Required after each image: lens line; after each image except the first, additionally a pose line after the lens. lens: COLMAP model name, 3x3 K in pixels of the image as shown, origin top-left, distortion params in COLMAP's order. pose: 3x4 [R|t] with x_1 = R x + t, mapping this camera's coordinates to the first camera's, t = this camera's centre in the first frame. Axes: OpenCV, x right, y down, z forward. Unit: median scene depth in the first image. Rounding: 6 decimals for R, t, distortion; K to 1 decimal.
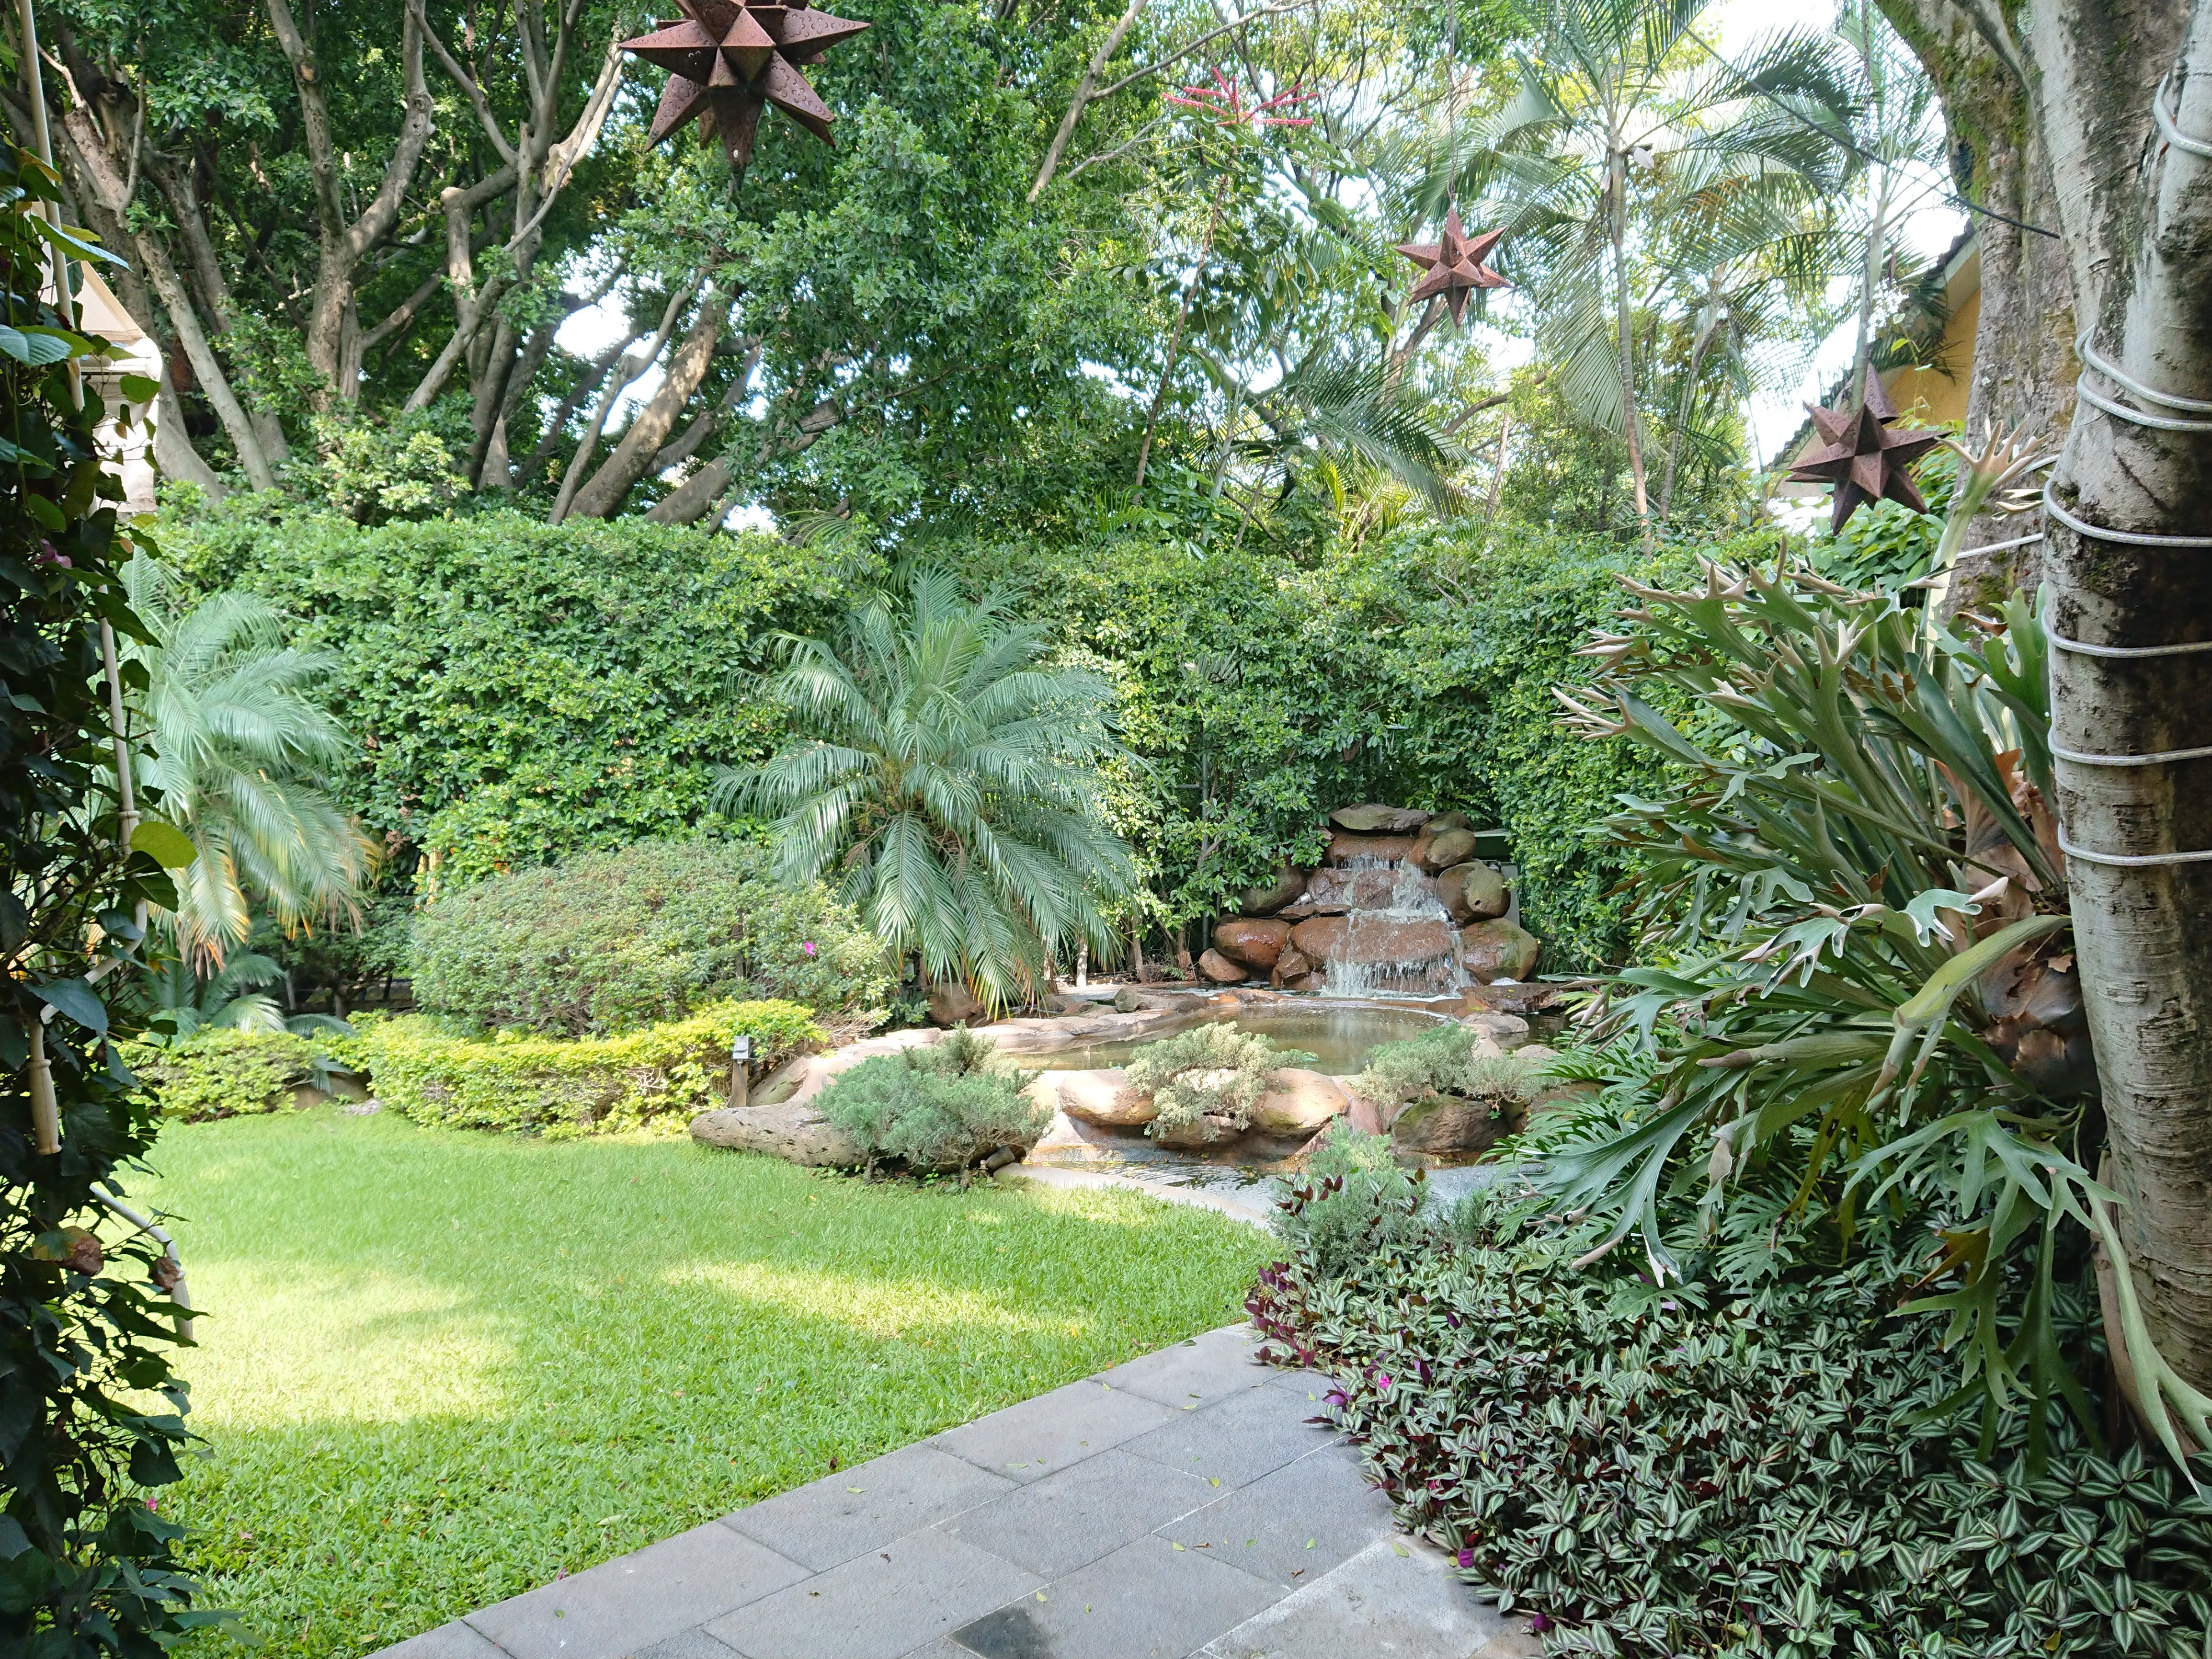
lens RADIAL K [[1665.8, 0, 1100.0], [0, 1665.8, 826.0], [0, 0, 1]] dist [-0.011238, 0.018119]
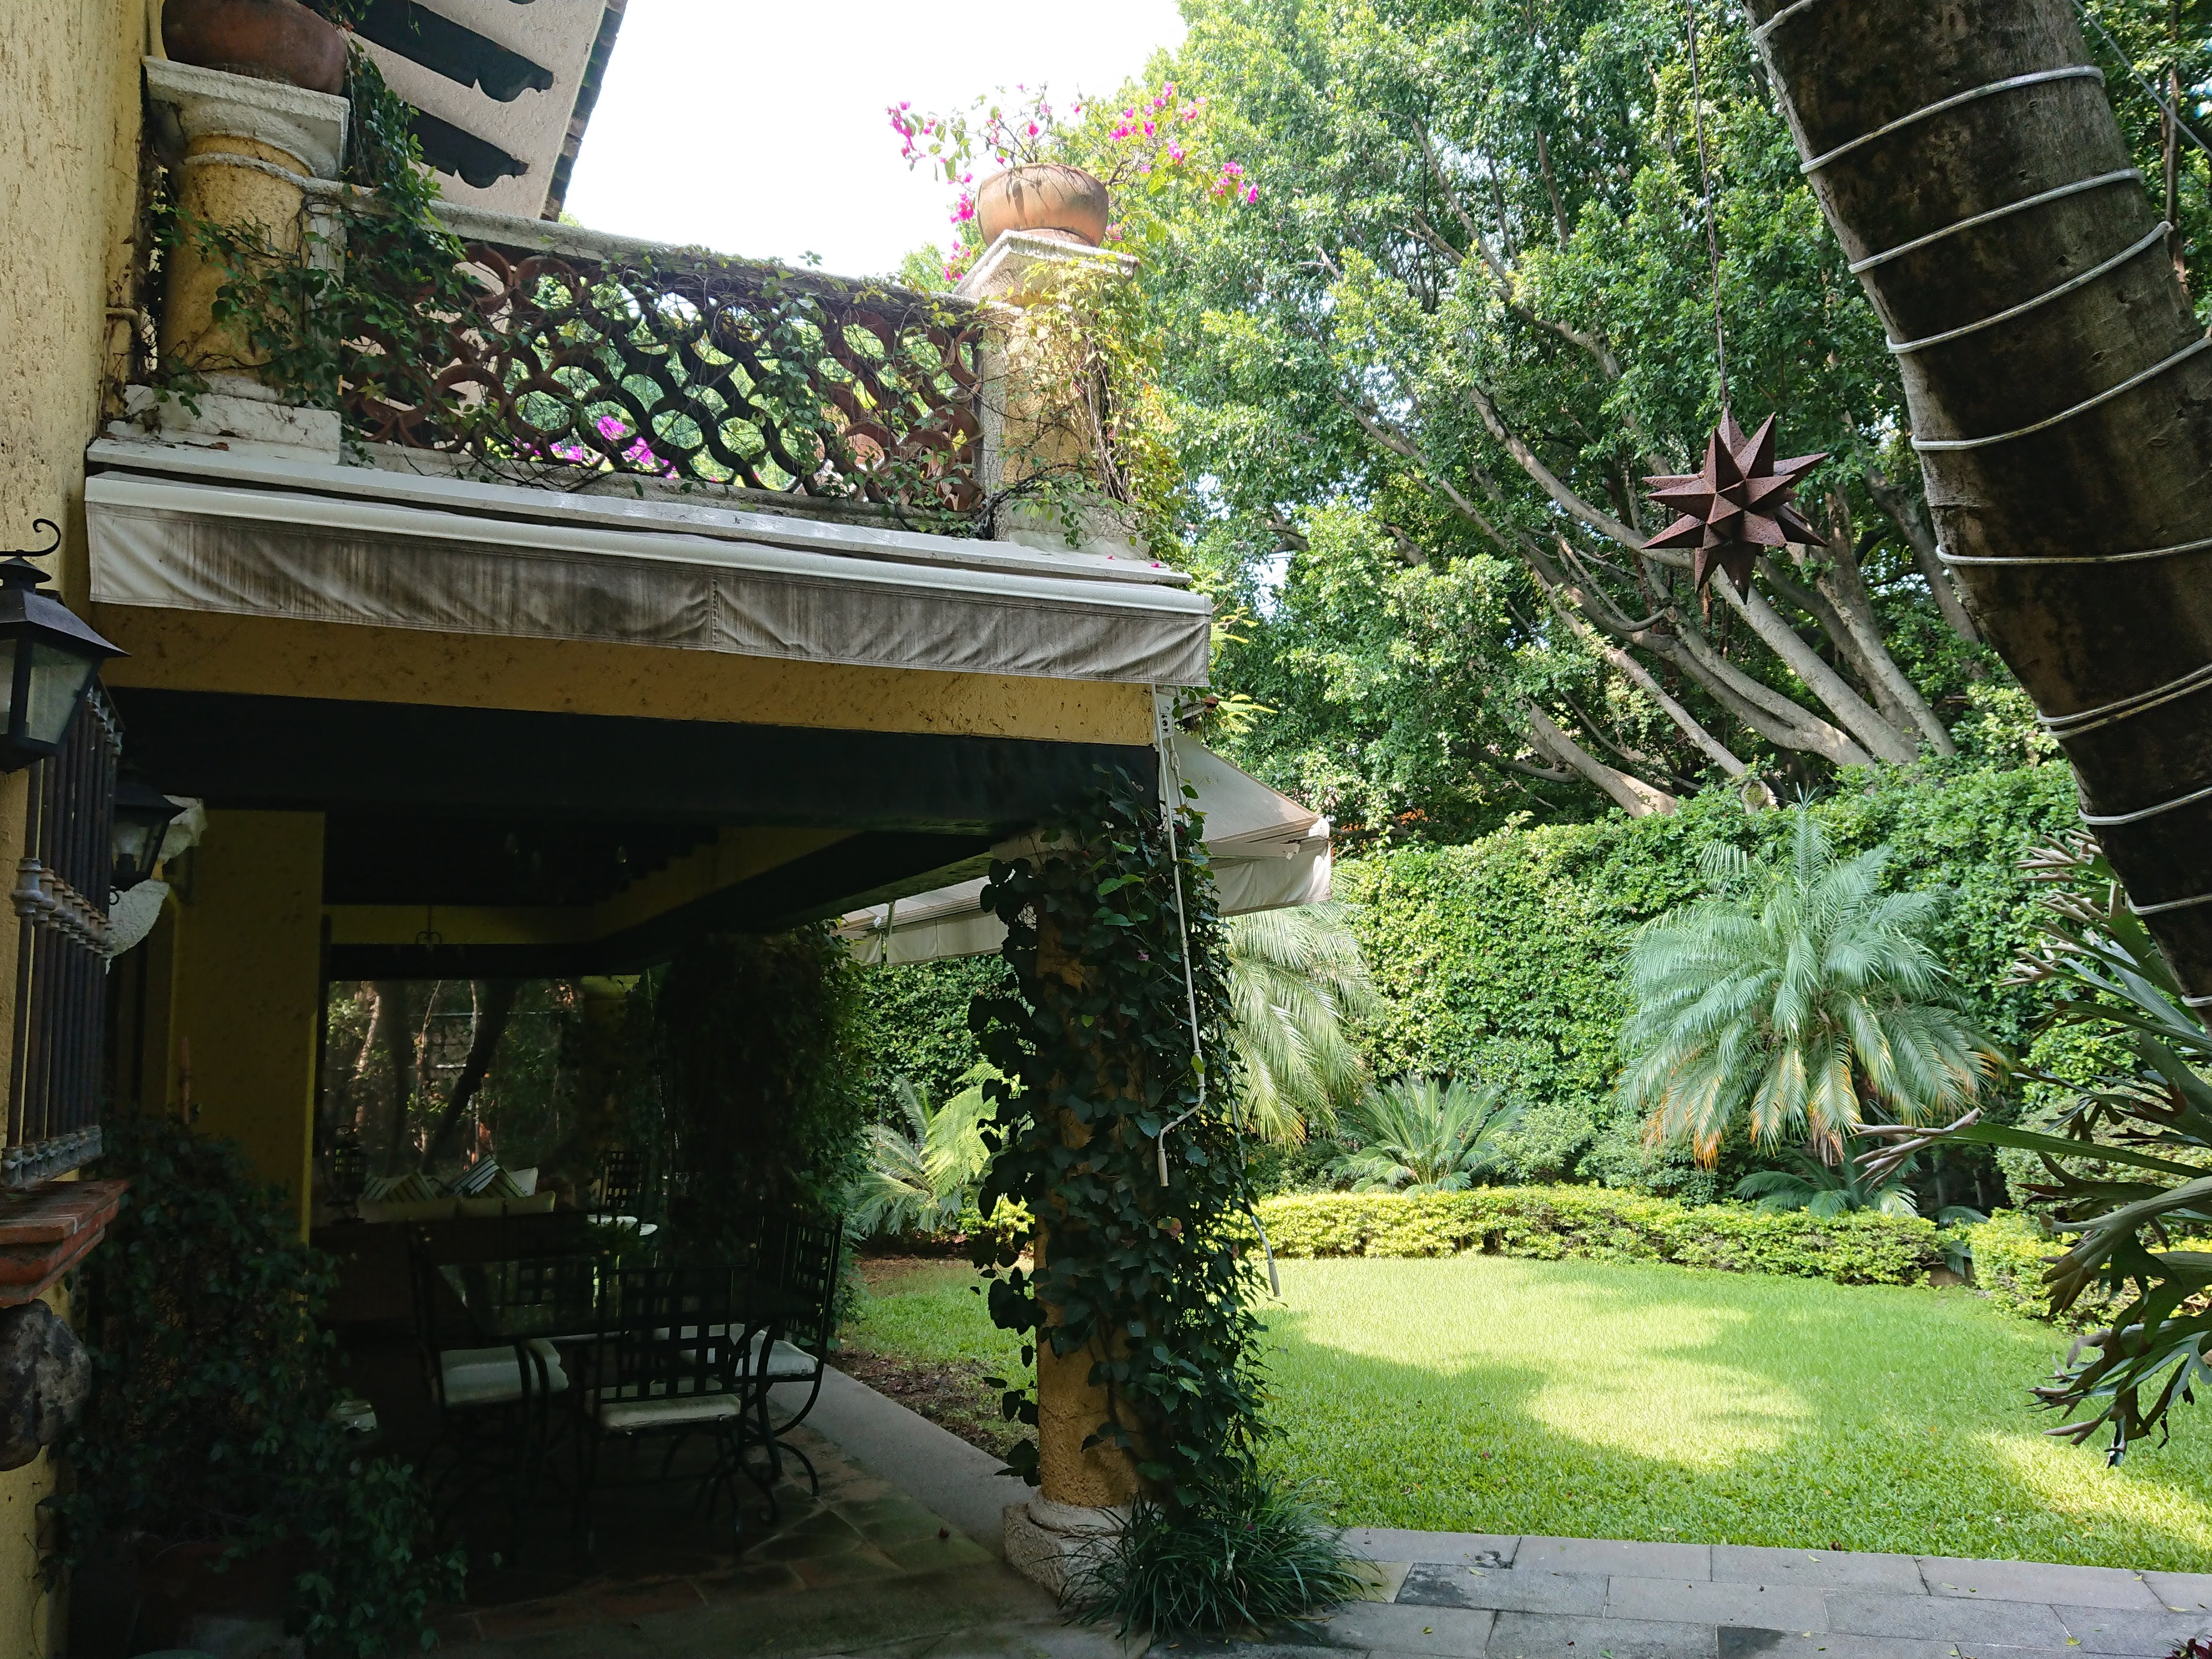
lens RADIAL K [[1665.8, 0, 1089.1], [0, 1665.8, 831.2], [0, 0, 1]] dist [-0.011238, 0.018119]
pose [[0.407970, -0.118298, -0.905299, 0.376814], [0.010235, 0.992100, -0.125027, -0.007533], [0.912938, 0.041741, 0.405958, -0.033570]]
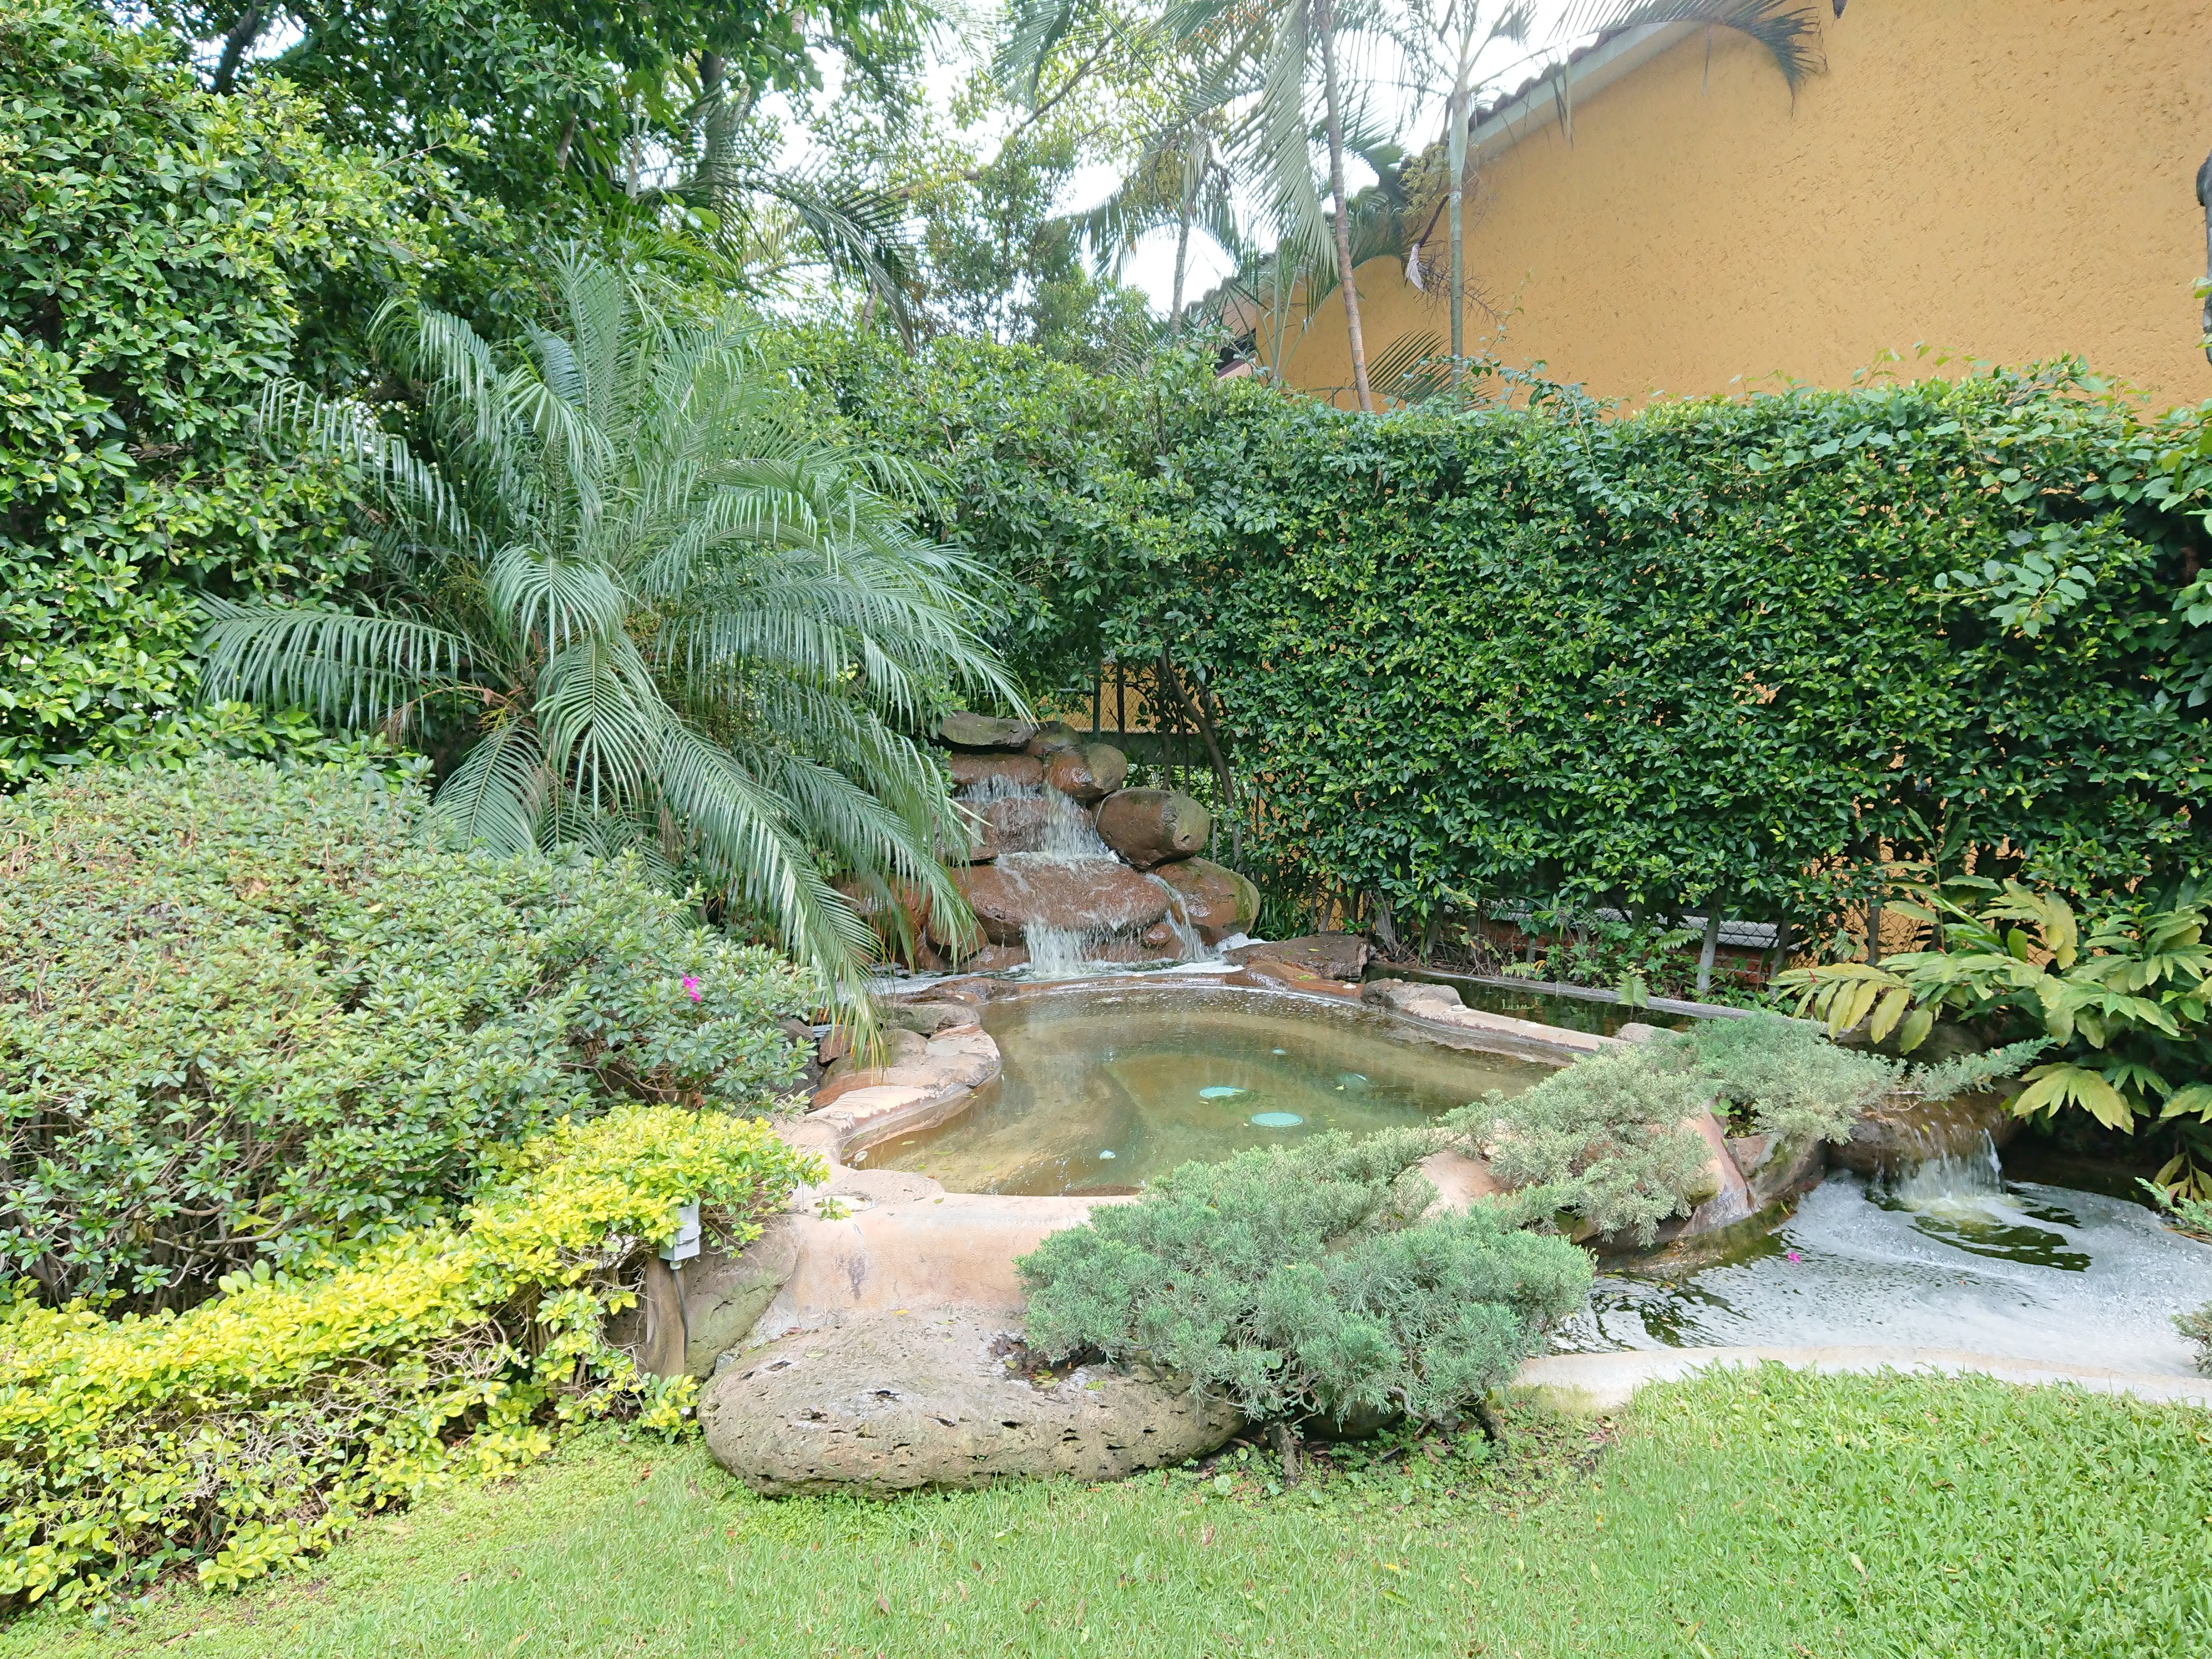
lens RADIAL K [[1665.8, 0, 1105.8], [0, 1665.8, 823.5], [0, 0, 1]] dist [-0.011238, 0.018119]
pose [[0.736021, -0.031264, 0.676237, -0.391203], [0.003992, 0.999116, 0.041847, 0.007431], [-0.676947, -0.028100, 0.735495, 0.556615]]
